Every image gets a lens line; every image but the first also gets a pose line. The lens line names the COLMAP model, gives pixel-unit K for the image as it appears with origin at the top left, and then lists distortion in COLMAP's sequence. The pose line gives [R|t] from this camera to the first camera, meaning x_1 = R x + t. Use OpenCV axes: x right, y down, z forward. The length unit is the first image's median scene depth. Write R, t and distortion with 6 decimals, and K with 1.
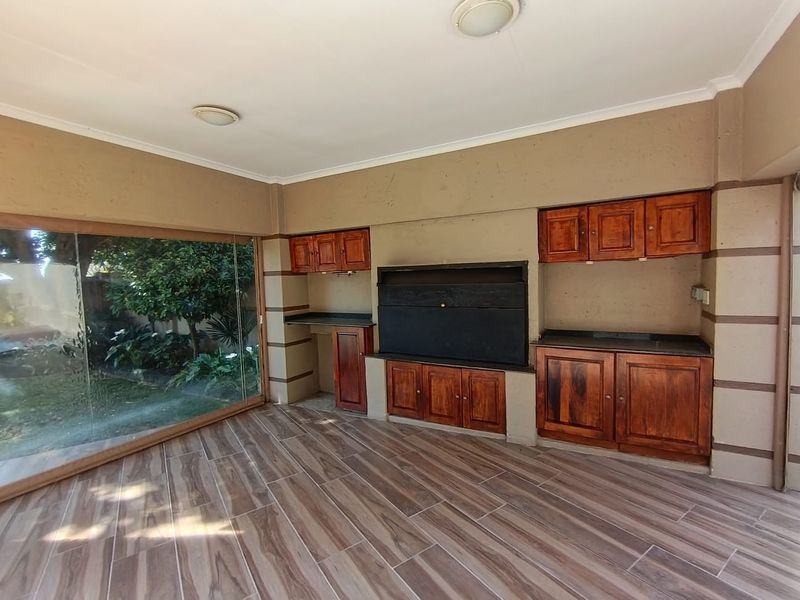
lens RADIAL K [[374.6, 0, 397.4], [0, 374.6, 300.8], [0, 0, 1]] dist [0.003368, -0.000588]
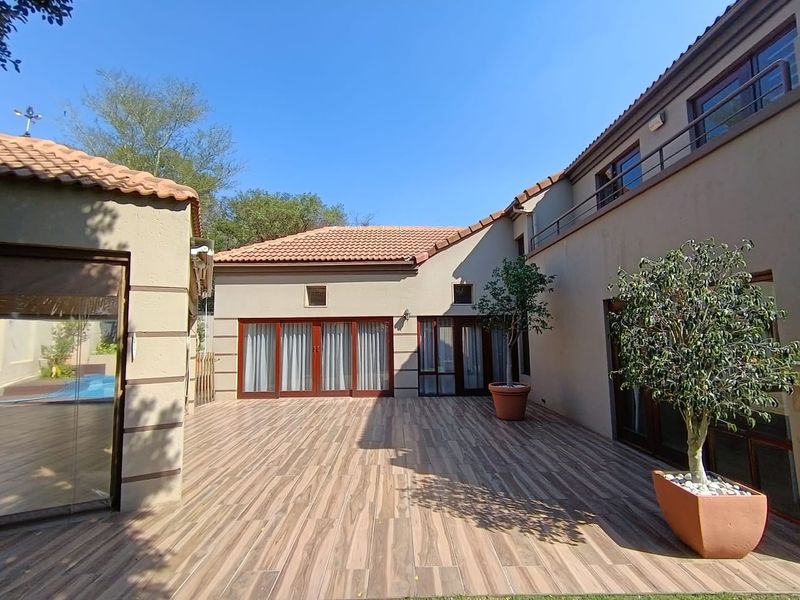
lens RADIAL K [[374.6, 0, 397.4], [0, 374.6, 300.8], [0, 0, 1]] dist [0.003368, -0.000588]
pose [[-0.827120, 0.097663, 0.553476, -2.265411], [0.077950, 0.995203, -0.059118, -0.008509], [-0.556594, -0.005754, -0.830765, 1.130865]]
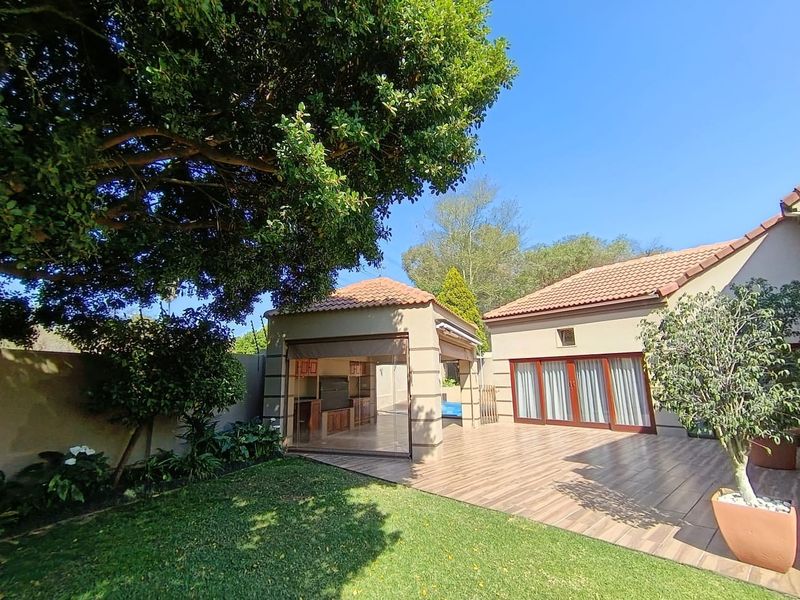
lens RADIAL K [[372.4, 0, 400.0], [0, 372.4, 300.0], [0, 0, 1]] dist [-0.002538, -0.000302]
pose [[-0.139476, 0.240487, 0.960579, -3.240443], [0.086326, 0.969321, -0.230141, 0.050522], [-0.986455, 0.050824, -0.155957, 1.045260]]
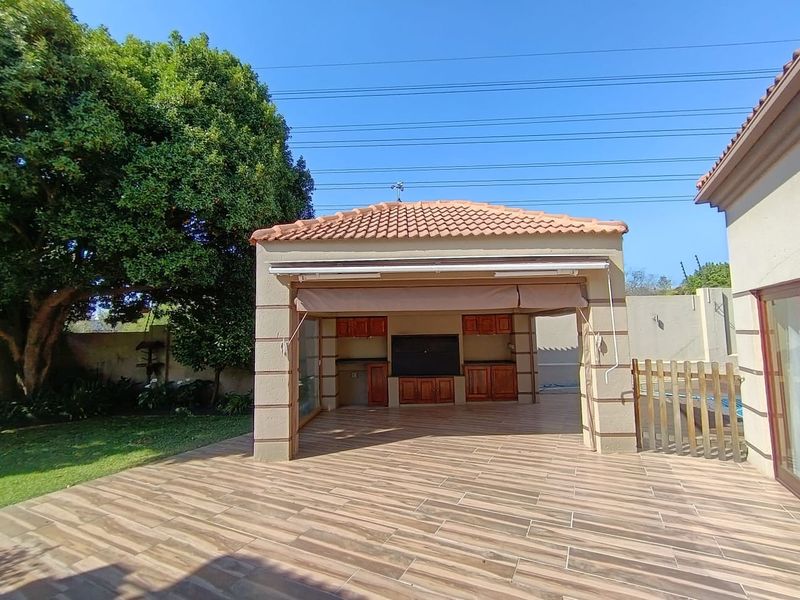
lens RADIAL K [[374.6, 0, 397.4], [0, 374.6, 300.8], [0, 0, 1]] dist [0.003368, -0.000588]
pose [[0.884161, 0.054260, 0.464021, -1.280216], [0.022316, 0.987194, -0.157957, 0.071439], [-0.466650, 0.150015, 0.871627, -1.140834]]
